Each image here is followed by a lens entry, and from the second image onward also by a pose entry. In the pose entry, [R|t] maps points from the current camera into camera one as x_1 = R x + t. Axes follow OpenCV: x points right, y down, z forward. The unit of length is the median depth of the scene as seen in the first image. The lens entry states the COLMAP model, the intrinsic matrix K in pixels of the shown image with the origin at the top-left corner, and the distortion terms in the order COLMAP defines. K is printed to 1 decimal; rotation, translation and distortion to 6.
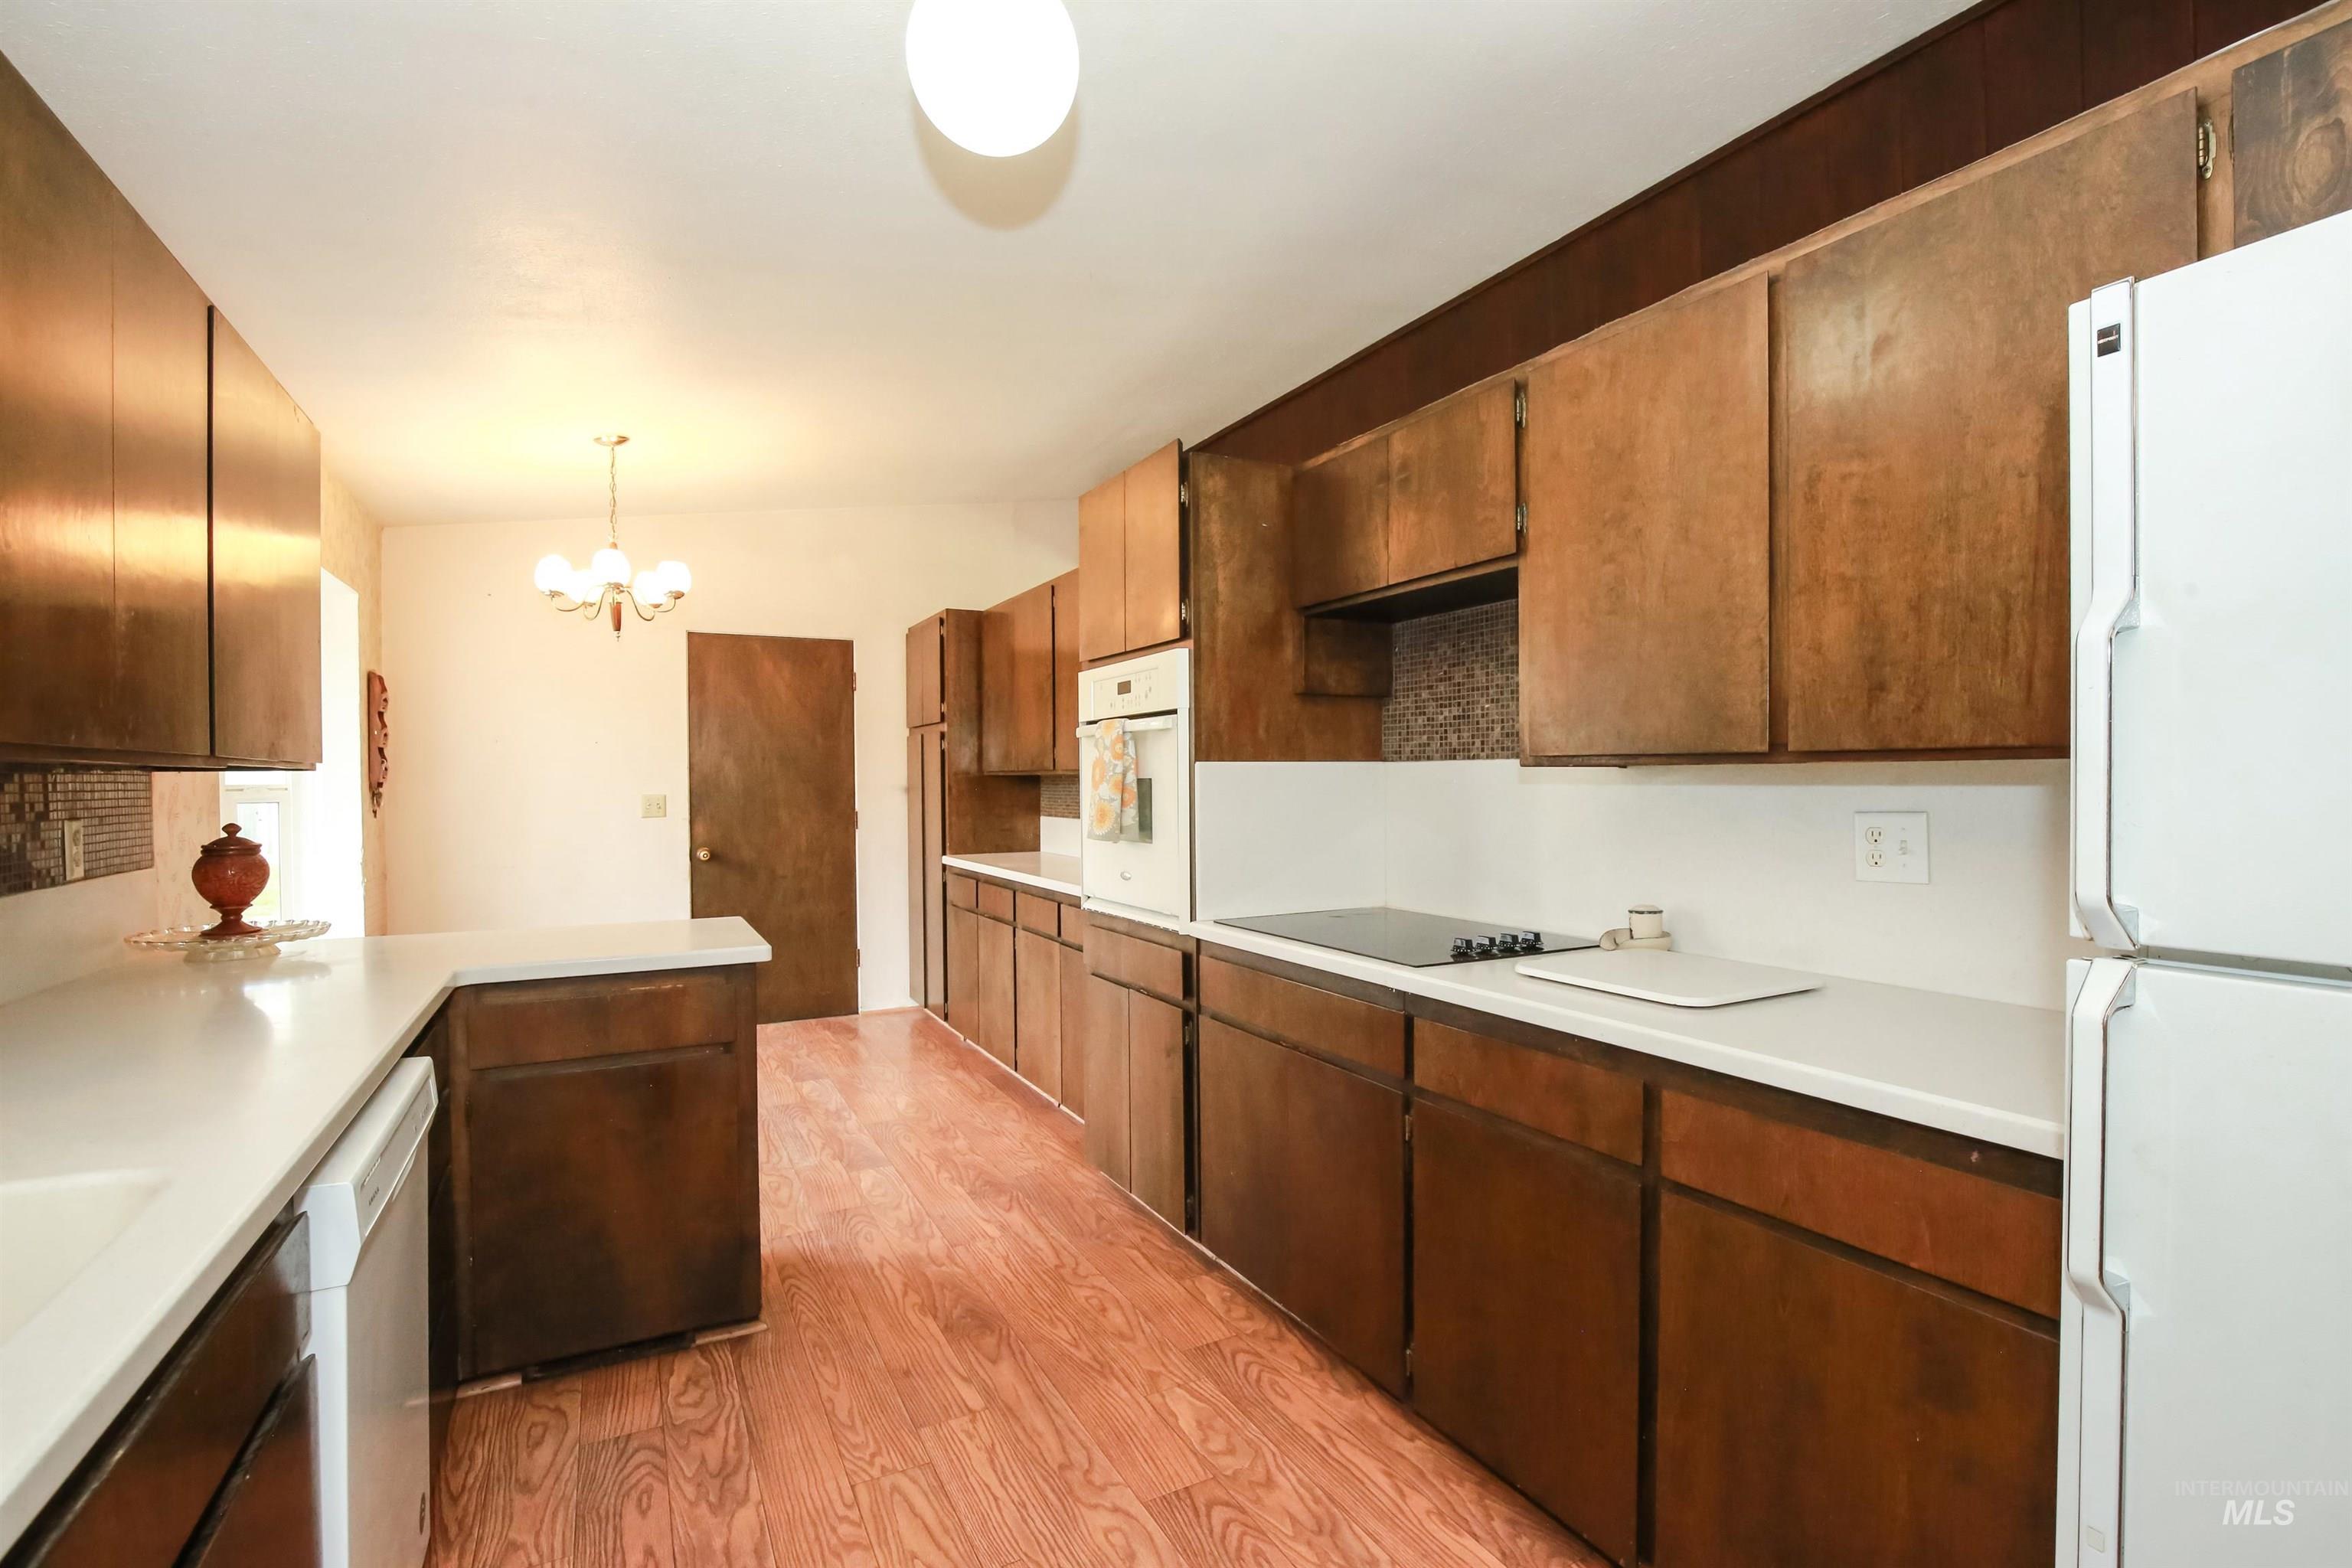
lens RADIAL K [[1138.9, 0, 1219.6], [0, 1138.9, 797.9], [0, 0, 1]] dist [-0.002360, -0.000018]
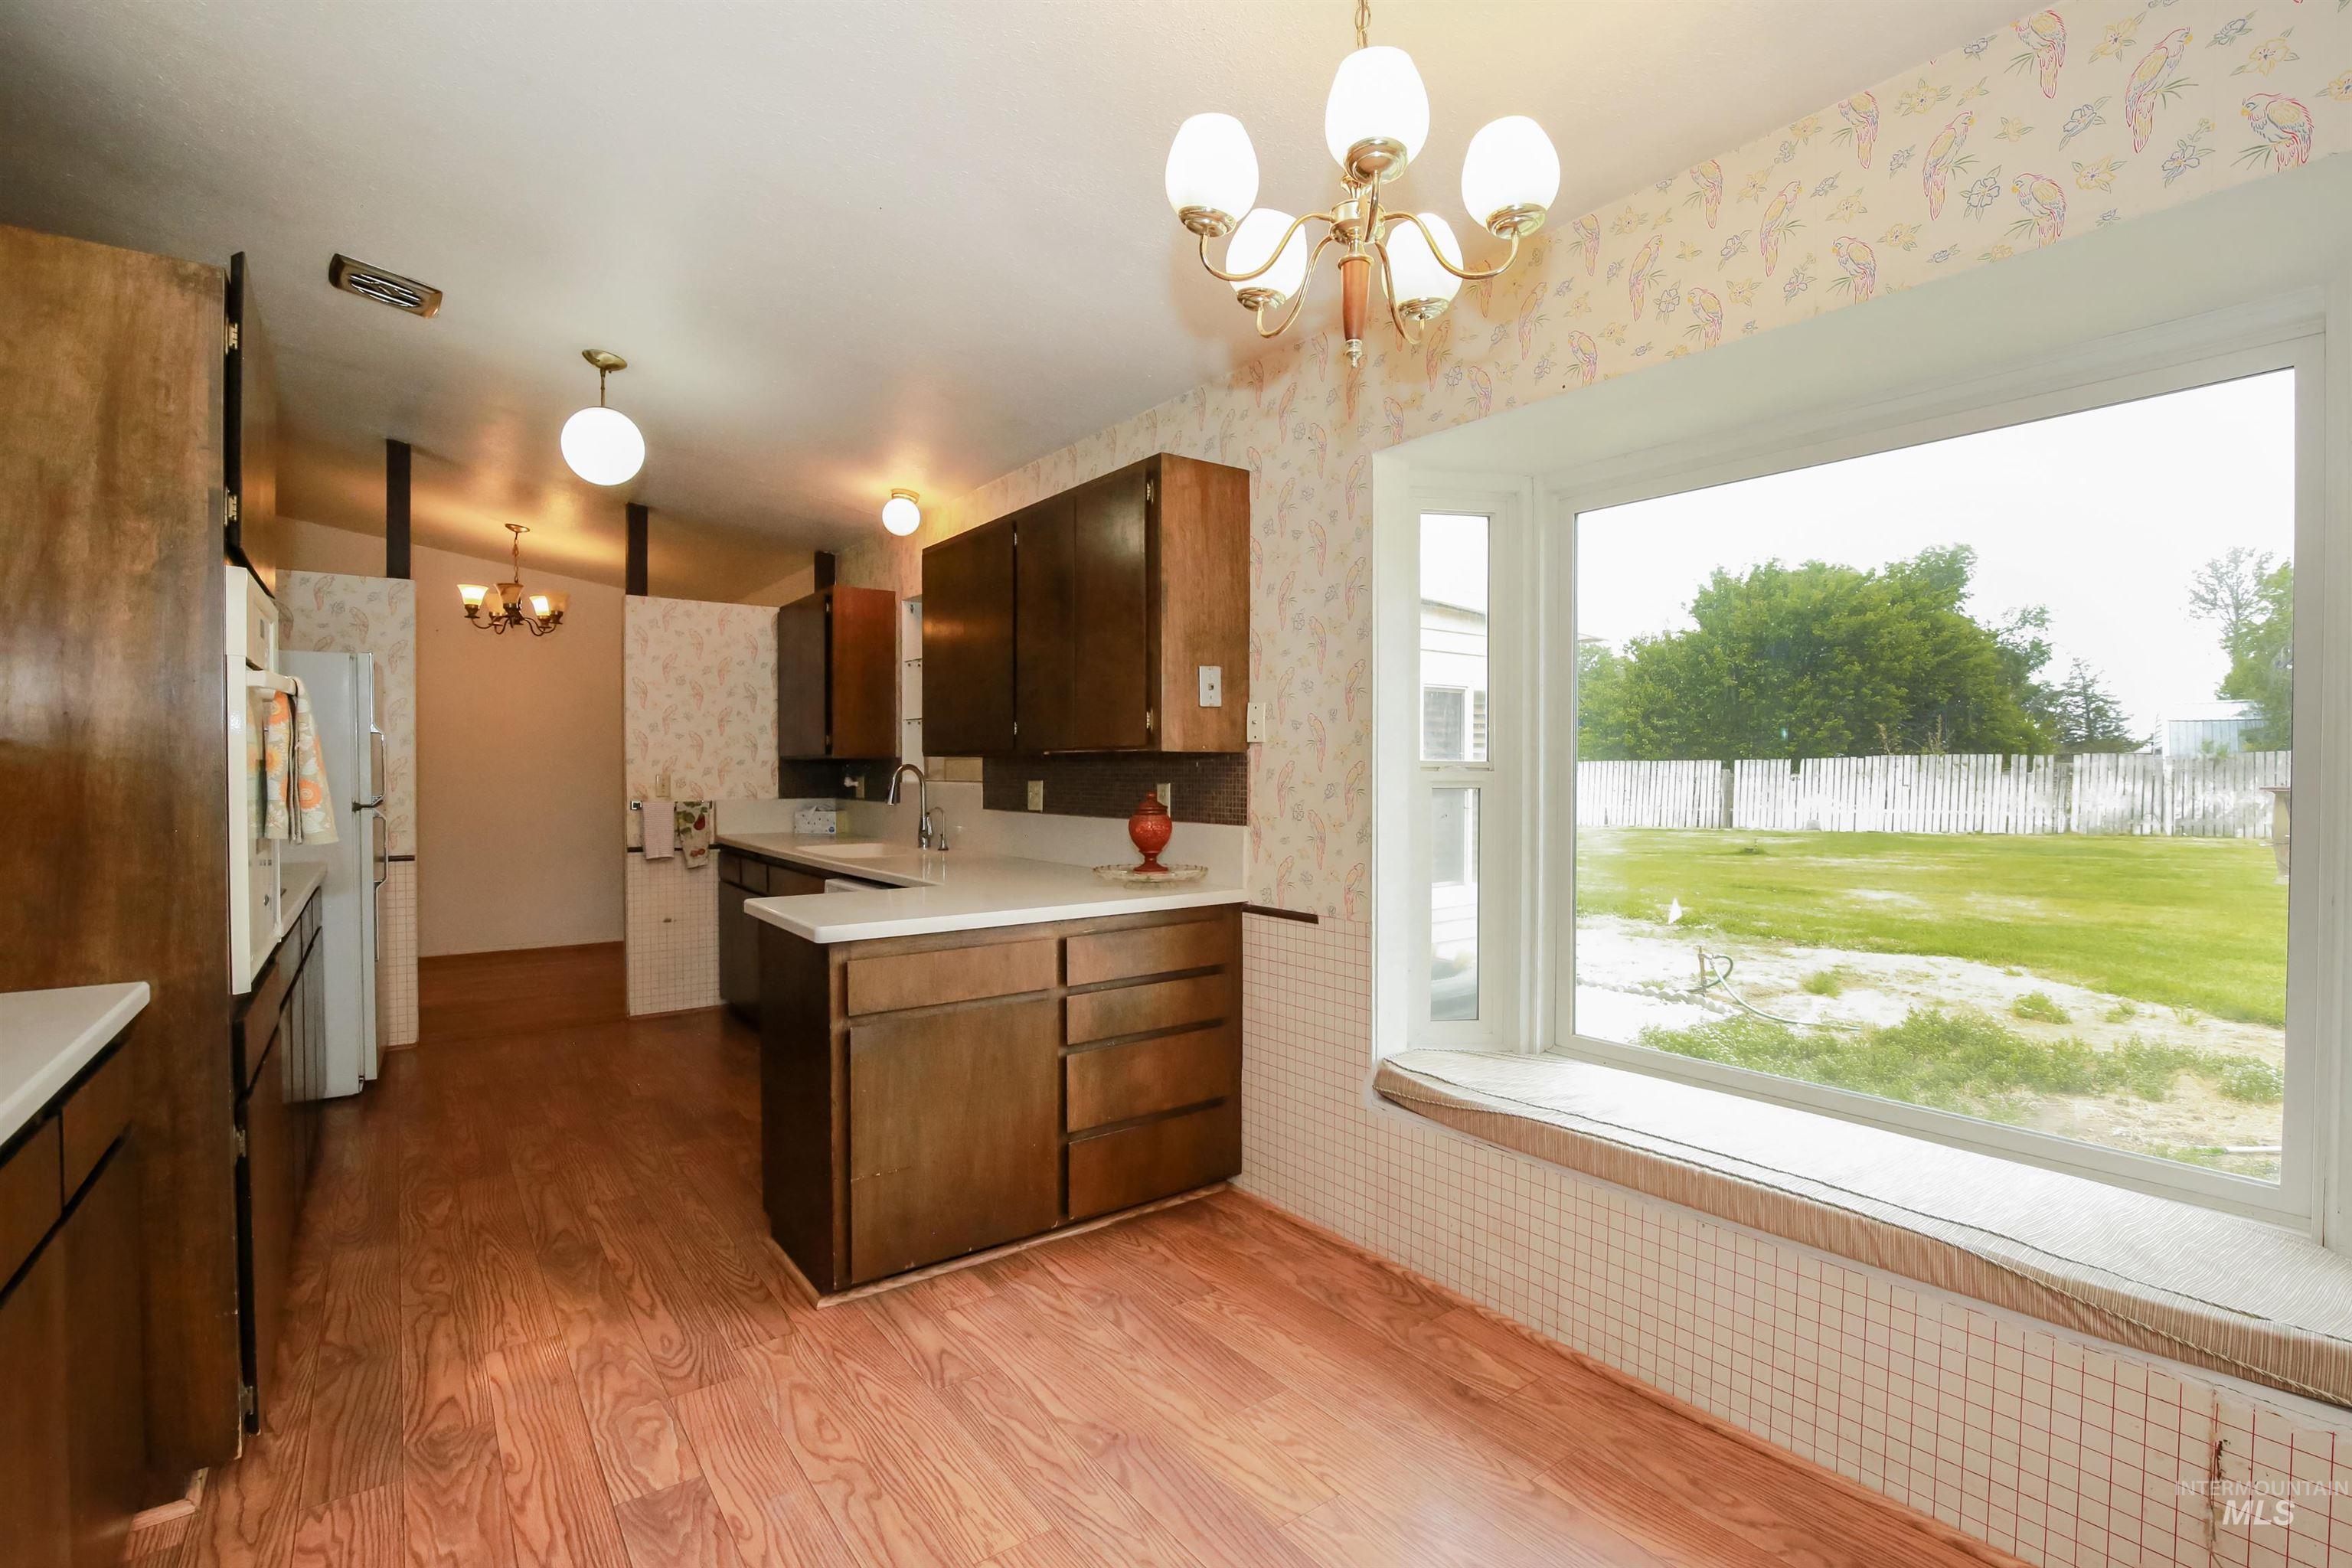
lens RADIAL K [[1075.3, 0, 1171.2], [0, 1075.3, 783.5], [0, 0, 1]] dist [-0.036703, 0.006556]
pose [[-0.991822, 0.004493, -0.127546, -0.623910], [0.002117, 0.999822, 0.018753, -0.011843], [0.127608, 0.018330, -0.991655, 1.953408]]
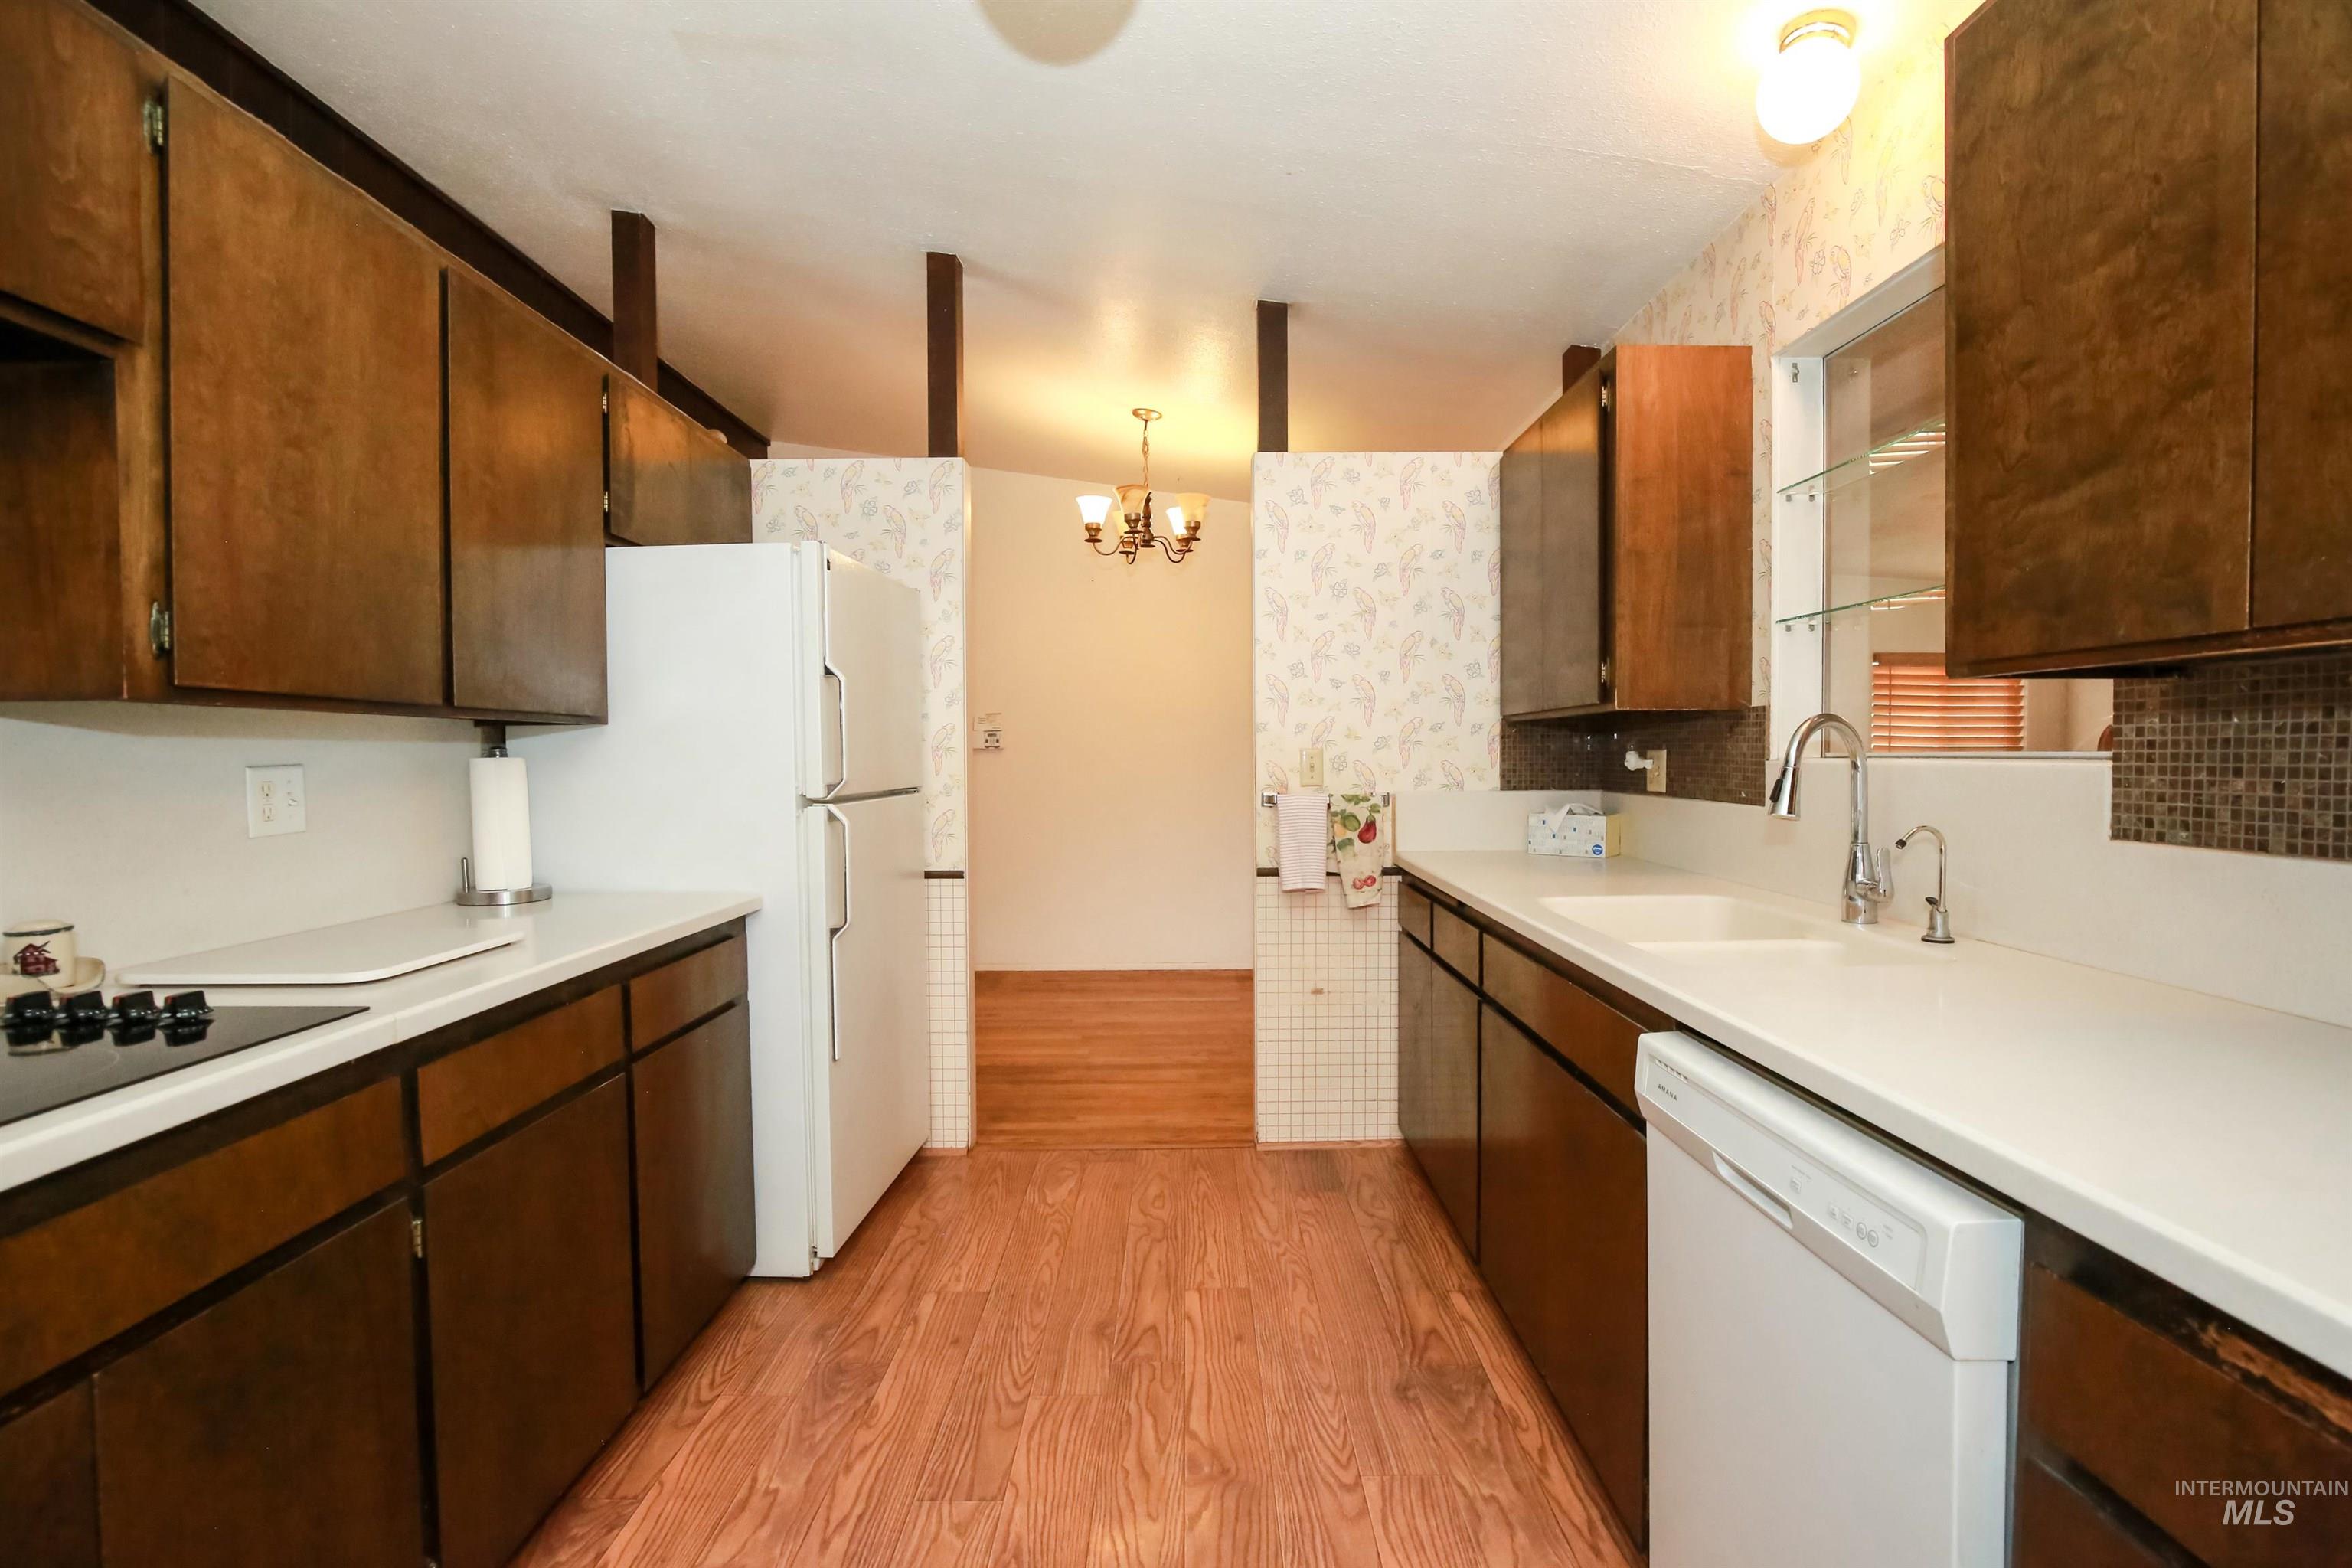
lens RADIAL K [[1075.3, 0, 1206.0], [0, 1075.3, 799.9], [0, 0, 1]] dist [-0.036703, 0.006556]
pose [[-0.884153, -0.010365, 0.467083, -0.392511], [0.012884, 0.998833, 0.046554, 0.006771], [-0.467021, 0.047179, -0.882987, 0.967903]]
